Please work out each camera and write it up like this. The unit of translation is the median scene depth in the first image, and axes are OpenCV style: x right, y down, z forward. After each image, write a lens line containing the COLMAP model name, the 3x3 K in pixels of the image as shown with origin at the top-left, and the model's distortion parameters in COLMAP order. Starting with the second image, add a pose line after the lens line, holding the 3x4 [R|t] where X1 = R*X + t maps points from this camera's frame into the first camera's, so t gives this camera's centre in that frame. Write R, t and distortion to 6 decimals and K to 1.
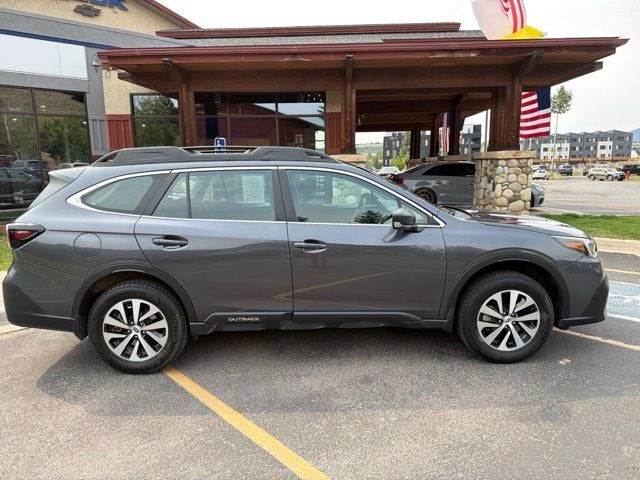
lens RADIAL K [[445.1, 0, 320.0], [0, 445.1, 240.0], [0, 0, 1]] dist [0.036948, -0.064026]
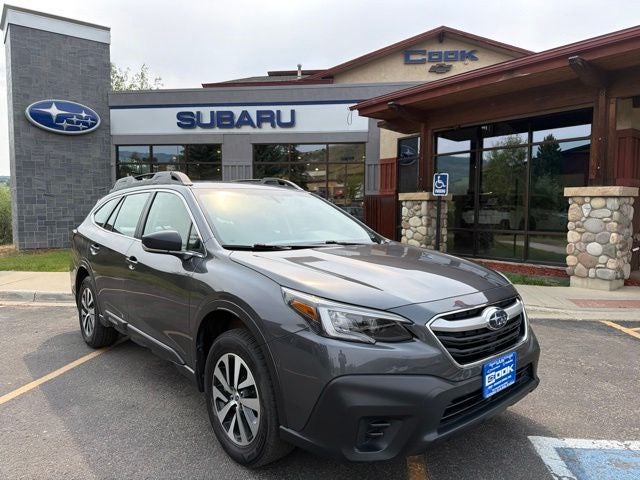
lens RADIAL K [[445.1, 0, 320.0], [0, 445.1, 240.0], [0, 0, 1]] dist [0.036948, -0.064026]
pose [[0.642685, 0.062250, -0.763597, 0.372947], [-0.135067, 0.990289, -0.032949, -0.022750], [0.754130, 0.124312, 0.644852, 0.221646]]
